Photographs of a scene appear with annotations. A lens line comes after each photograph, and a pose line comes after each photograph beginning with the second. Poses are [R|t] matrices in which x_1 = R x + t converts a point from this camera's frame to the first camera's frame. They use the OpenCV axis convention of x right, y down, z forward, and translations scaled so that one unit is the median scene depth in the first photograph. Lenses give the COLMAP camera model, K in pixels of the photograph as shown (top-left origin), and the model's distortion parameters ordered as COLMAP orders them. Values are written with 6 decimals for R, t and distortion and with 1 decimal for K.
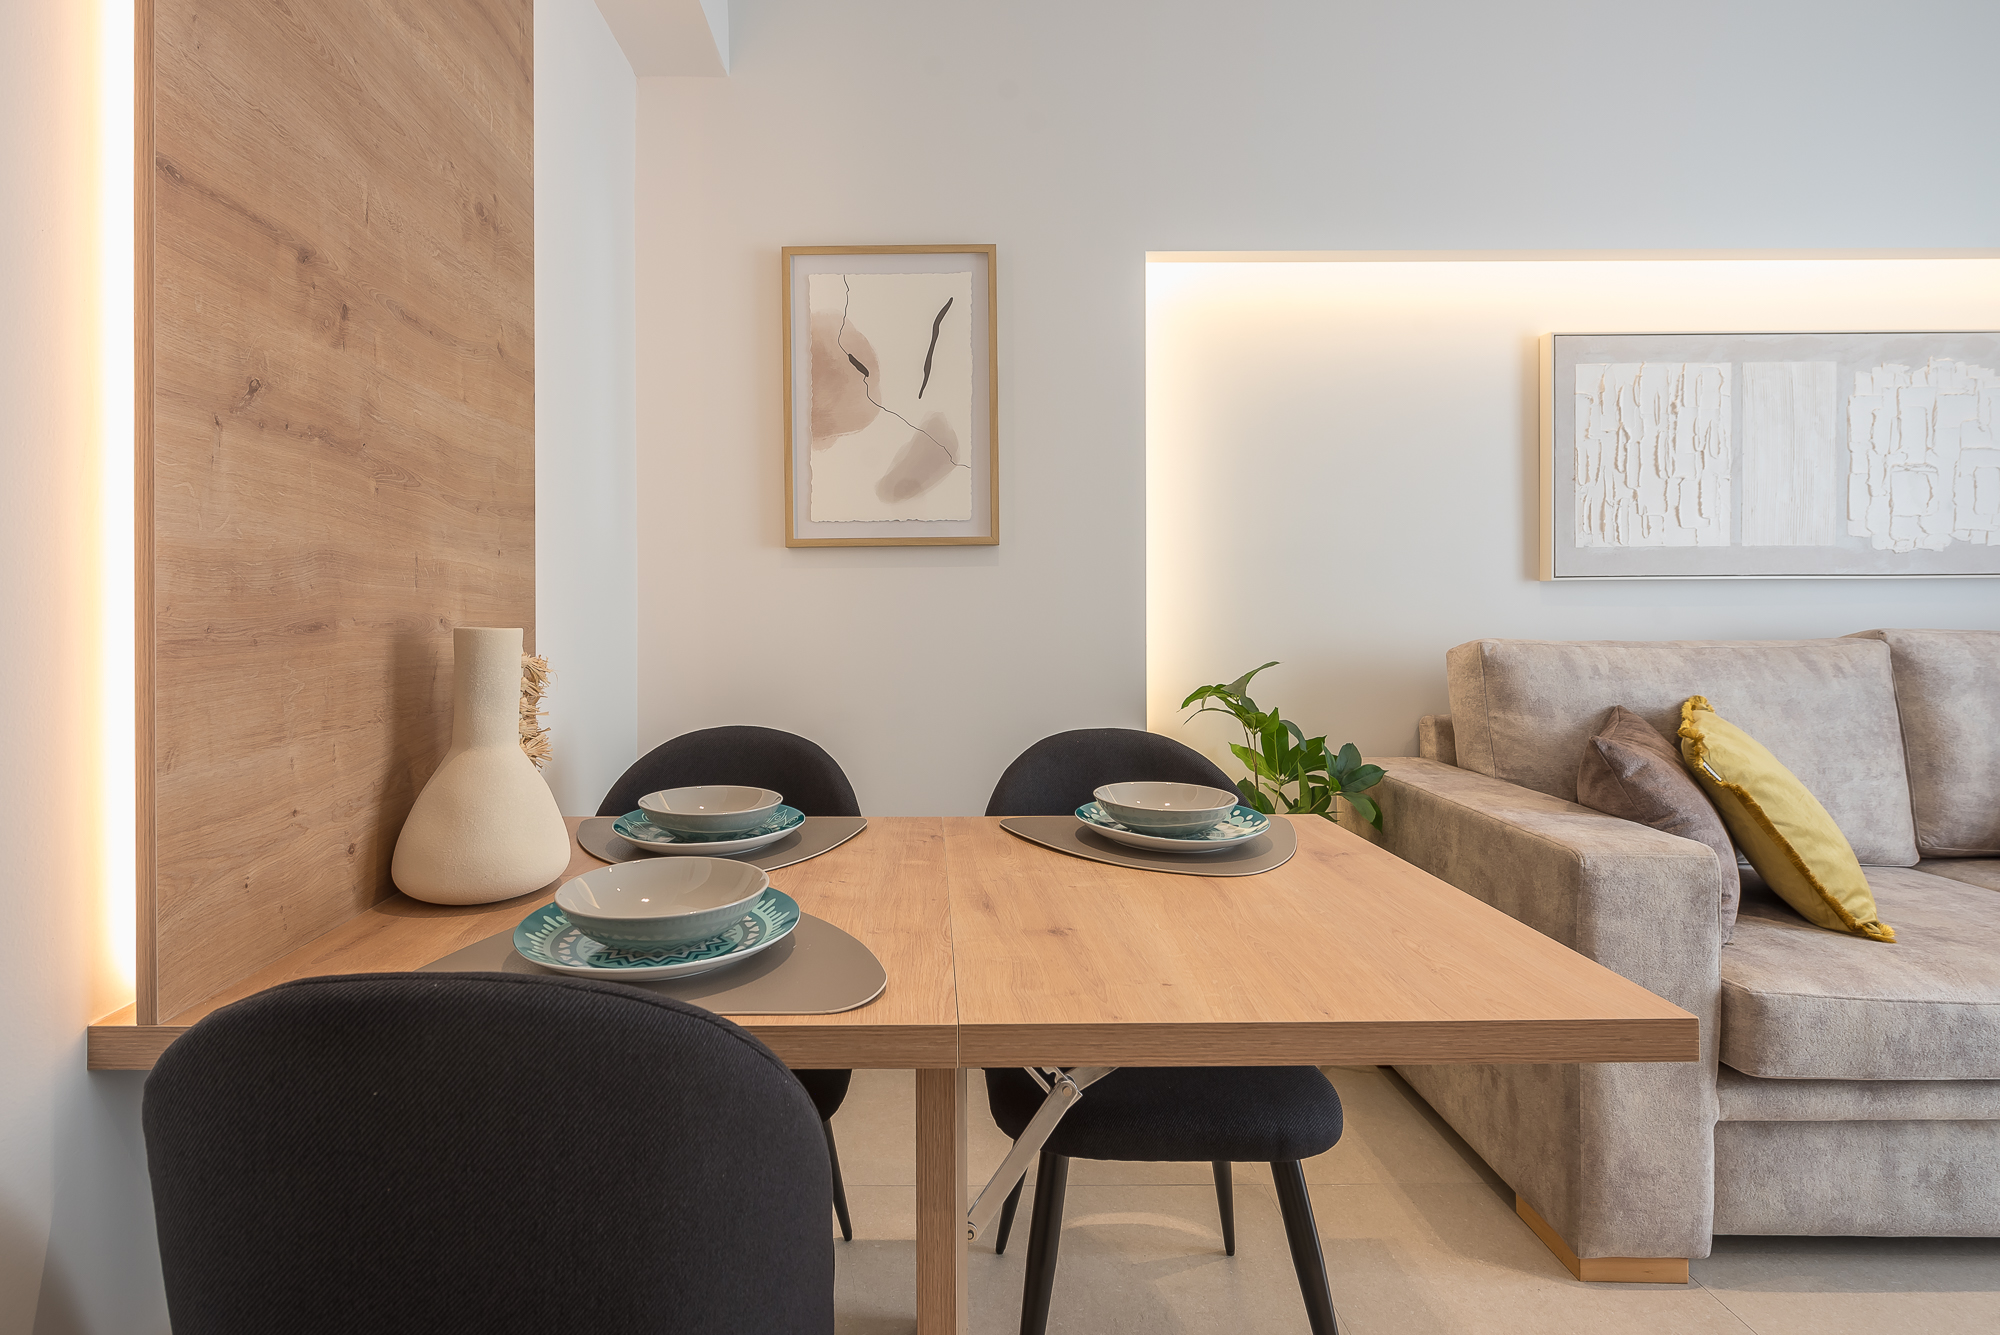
lens RADIAL K [[951.0, 0, 996.2], [0, 951.0, 601.6], [0, 0, 1]] dist [0.000240, -0.000305]
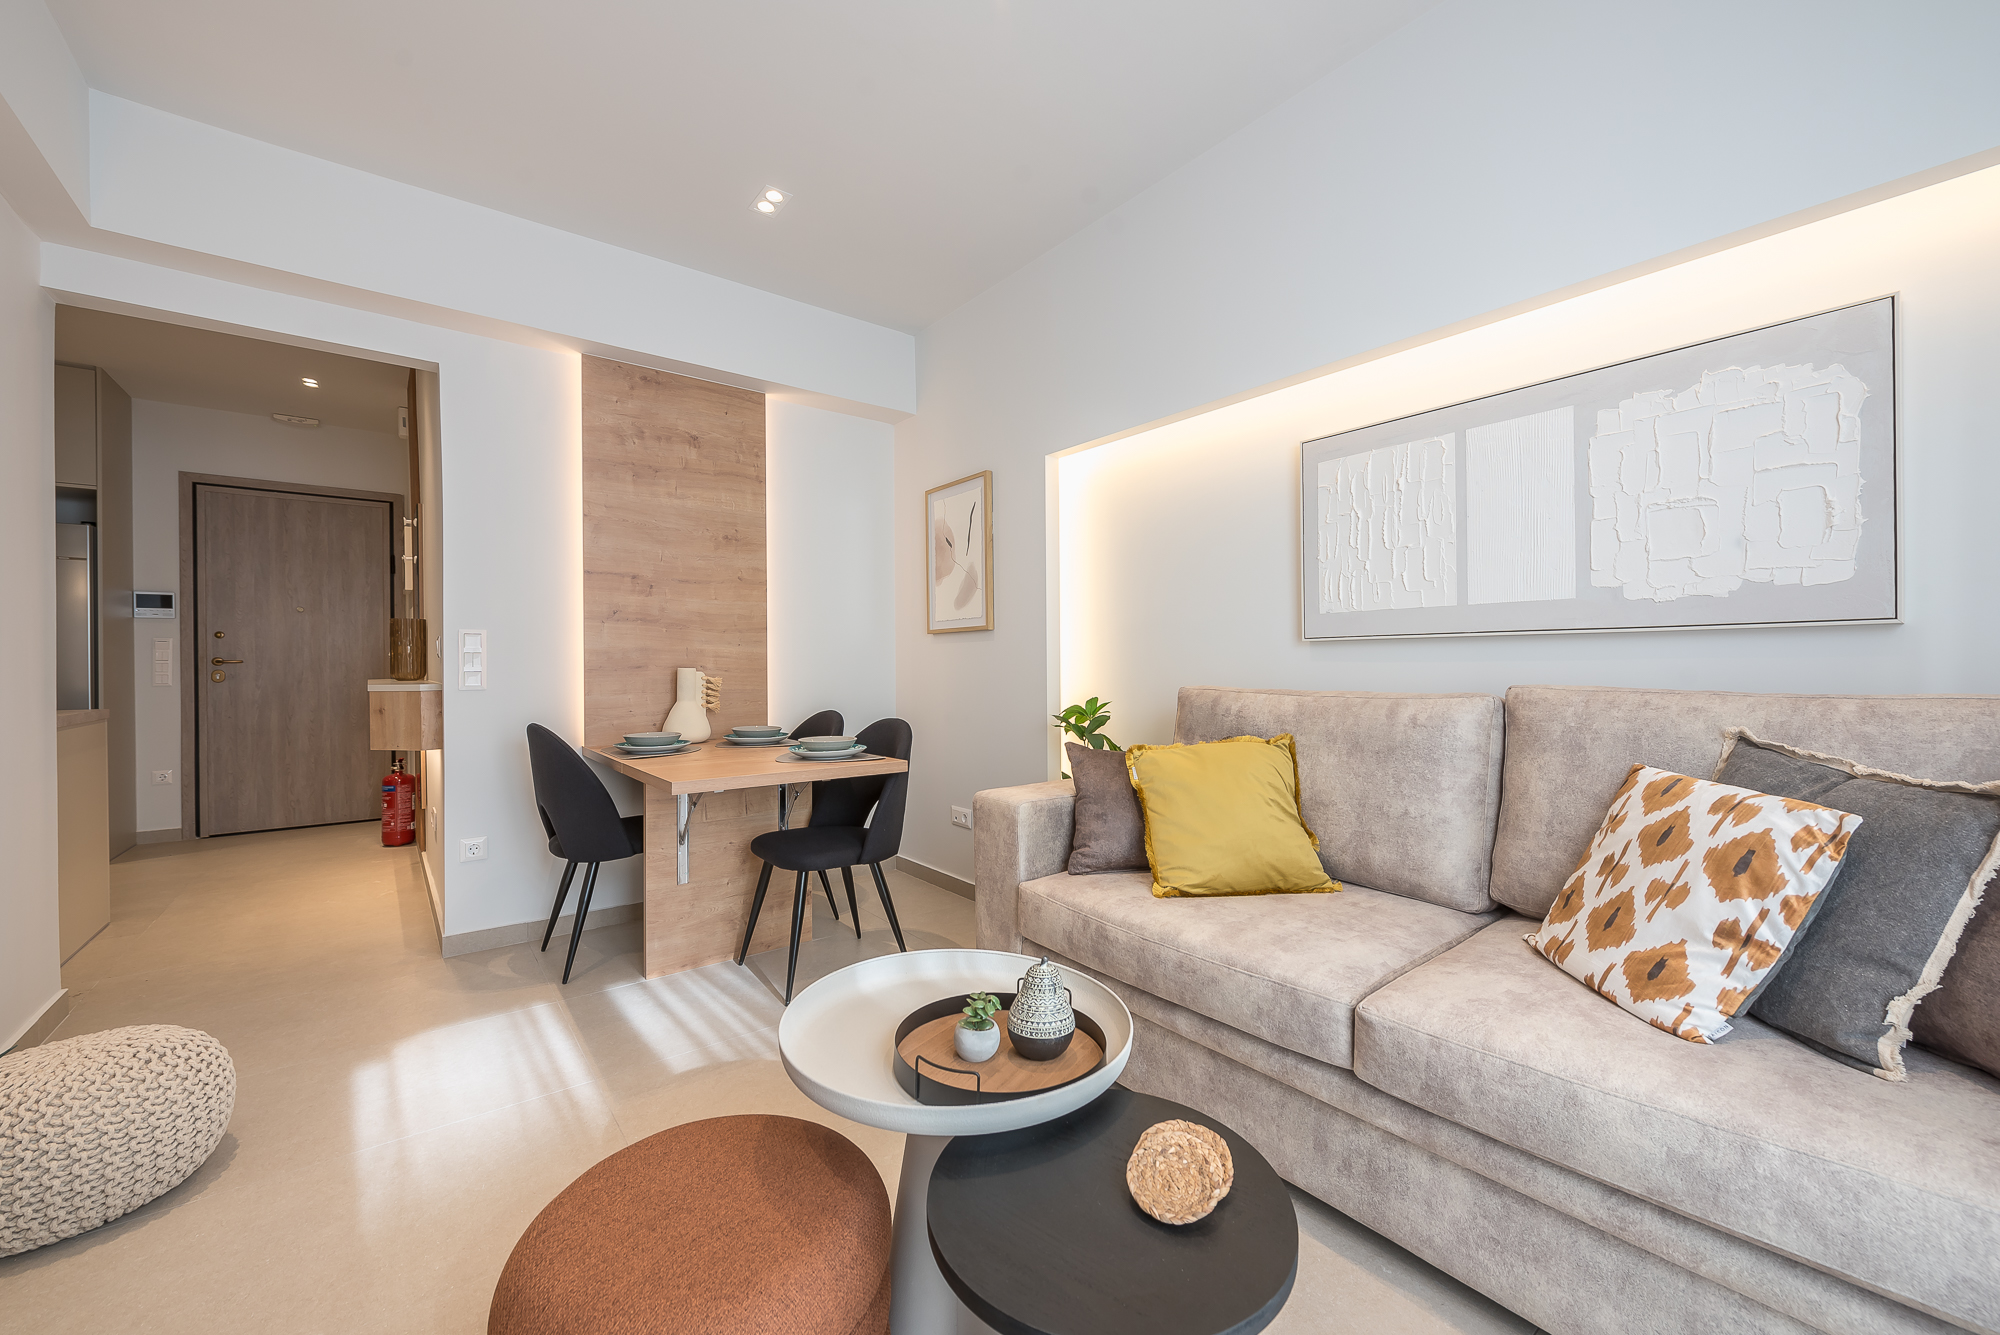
lens RADIAL K [[771.7, 0, 1012.3], [0, 771.7, 663.6], [0, 0, 1]] dist [0.006915, -0.003583]
pose [[0.623893, 0.002137, -0.781507, 1.226392], [0.004413, 0.999971, 0.006257, -0.000714], [0.781498, -0.007353, 0.623865, 0.078024]]
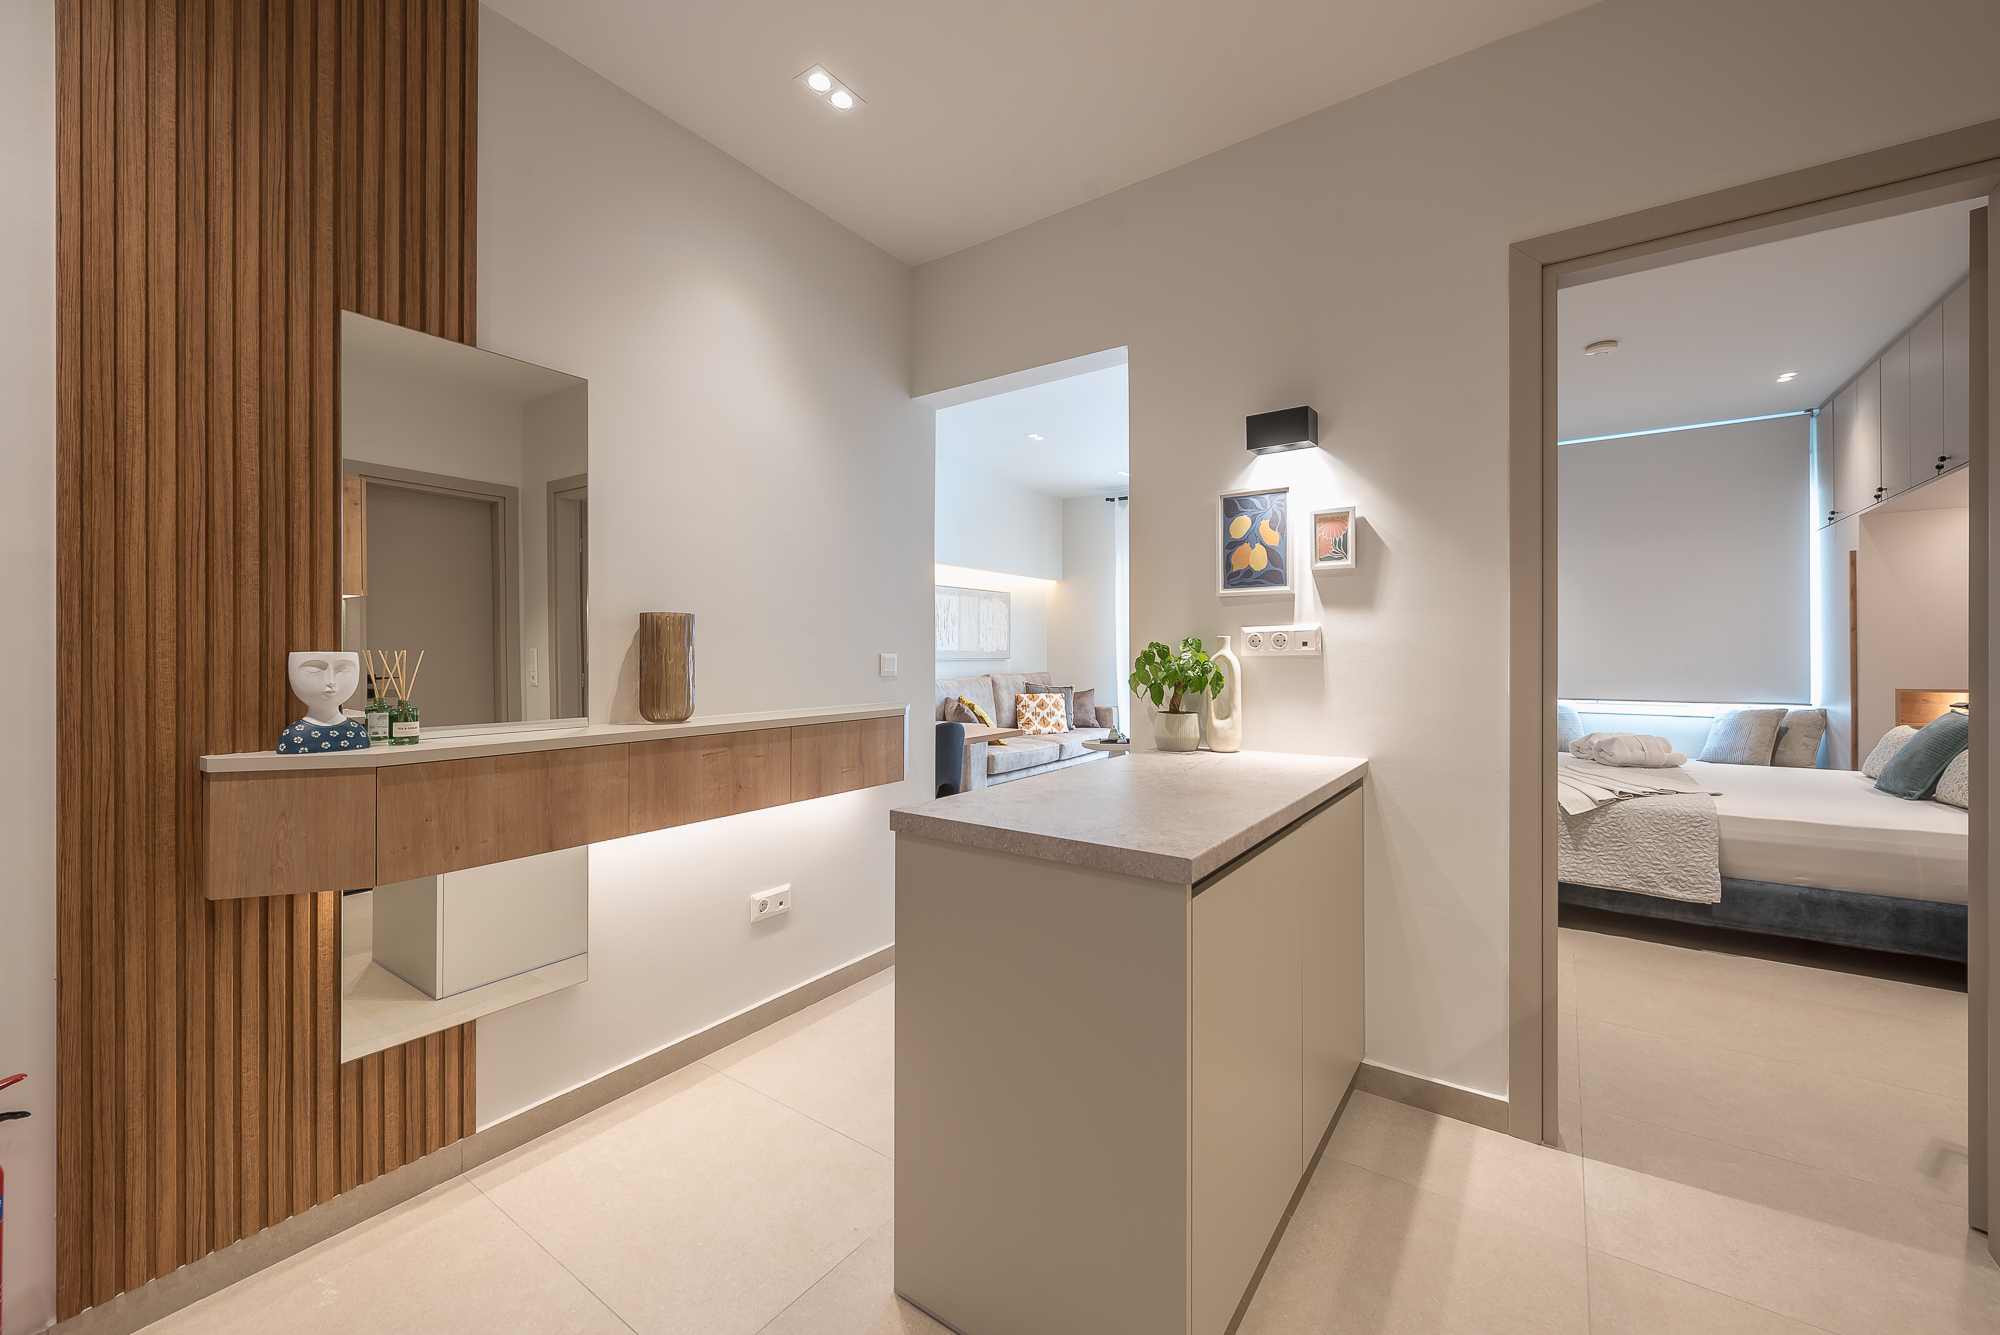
lens RADIAL K [[784.4, 0, 1022.0], [0, 784.4, 664.9], [0, 0, 1]] dist [0.001723, -0.000034]
pose [[0.577414, -0.007510, 0.816417, -1.493585], [-0.001876, 0.999943, 0.010525, -0.038706], [-0.816449, -0.007609, 0.577367, -0.872078]]
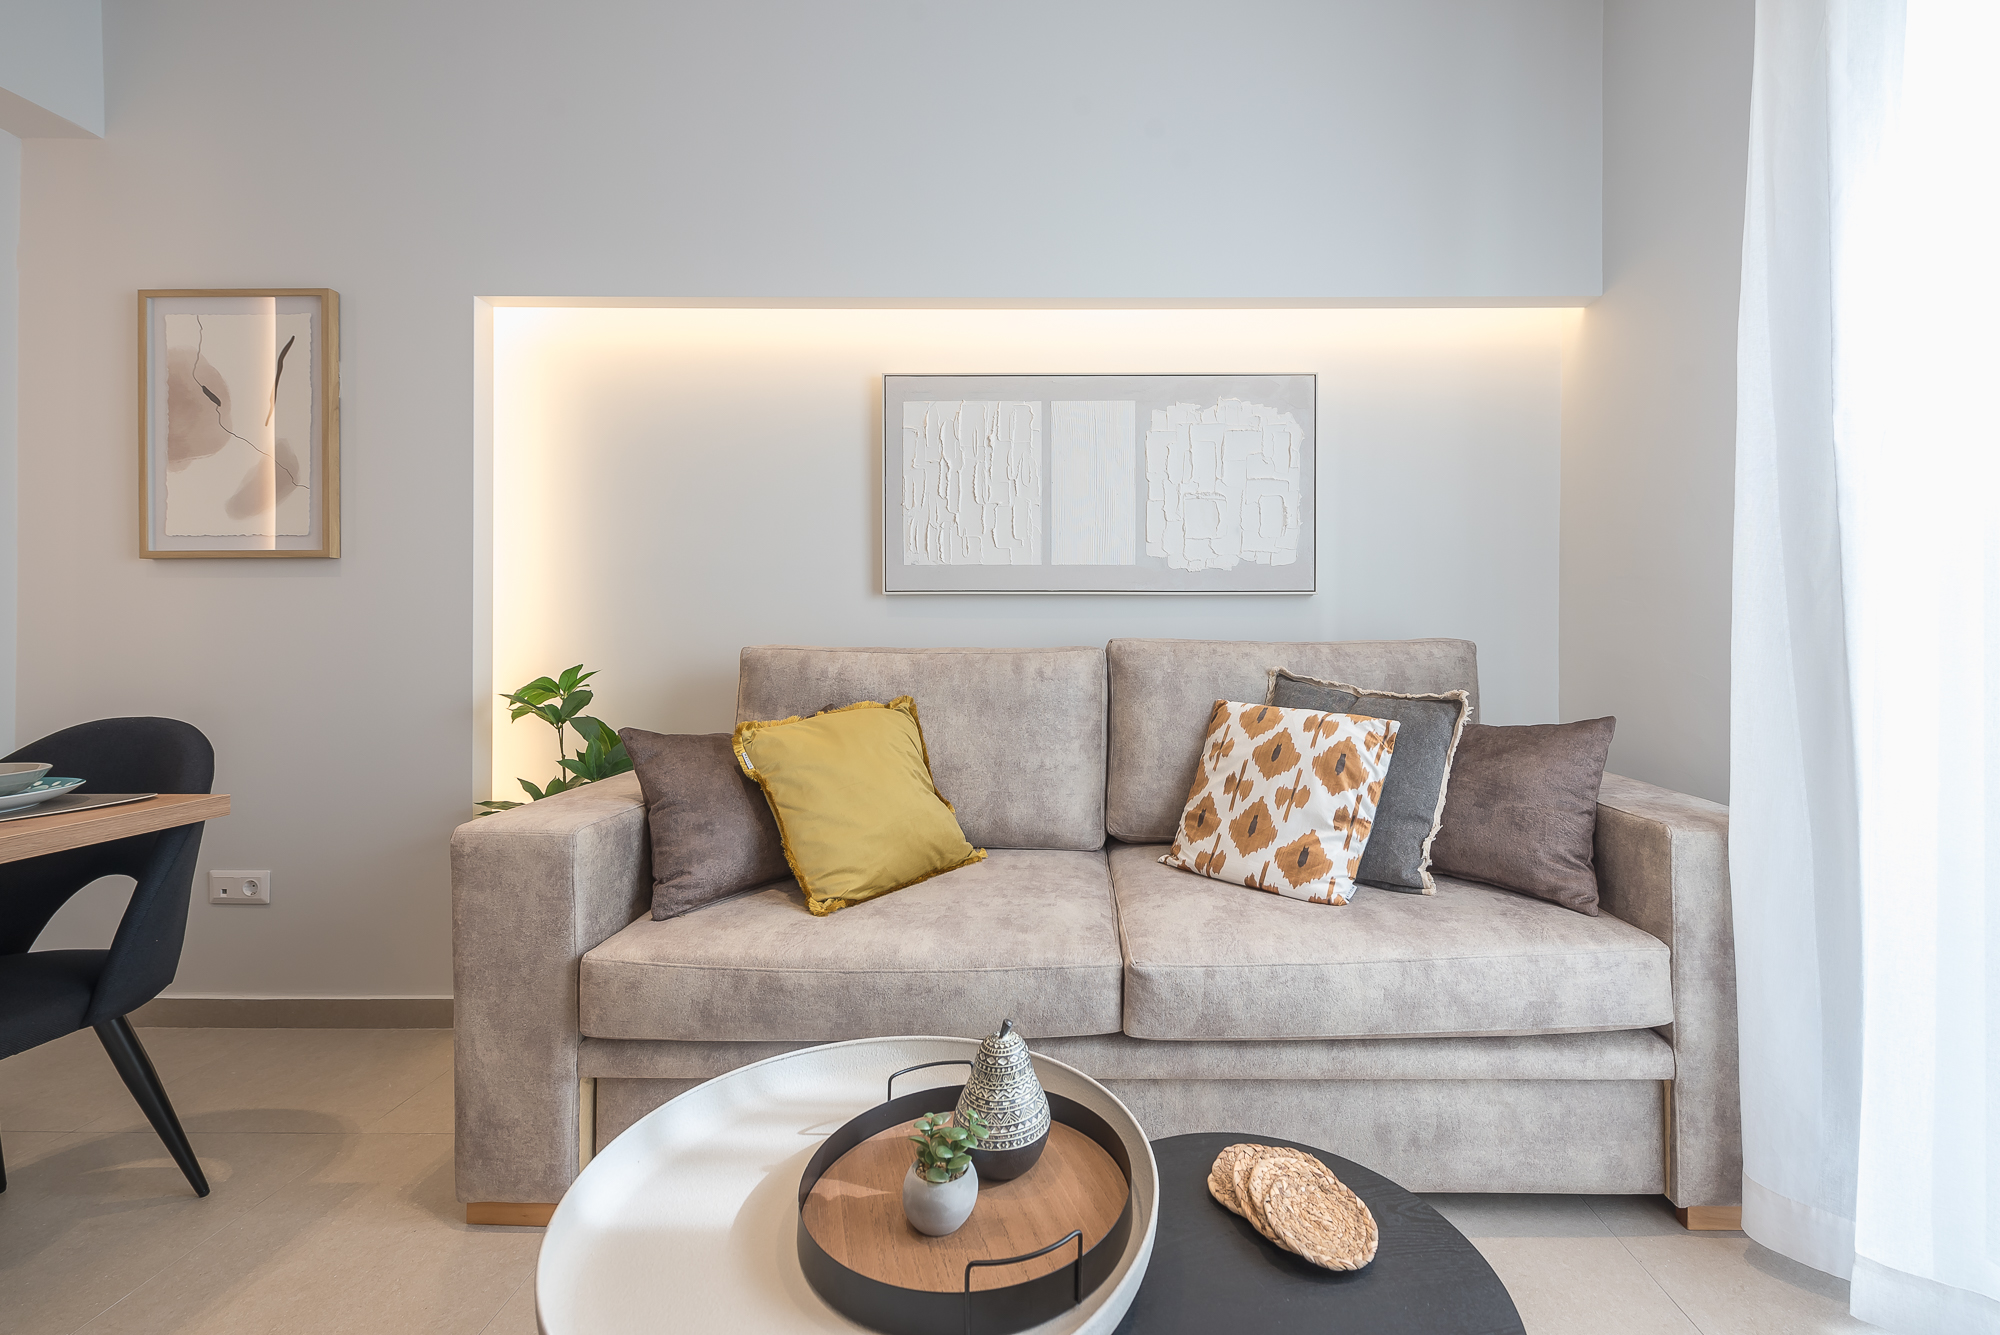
lens RADIAL K [[814.0, 0, 1081.4], [0, 814.0, 624.1], [0, 0, 1]] dist [0.005585, -0.000265]
pose [[0.999945, 0.007432, -0.007399, 0.891626], [-0.007447, 0.999970, -0.002107, 0.014639], [0.007383, 0.002162, 0.999970, 0.041734]]
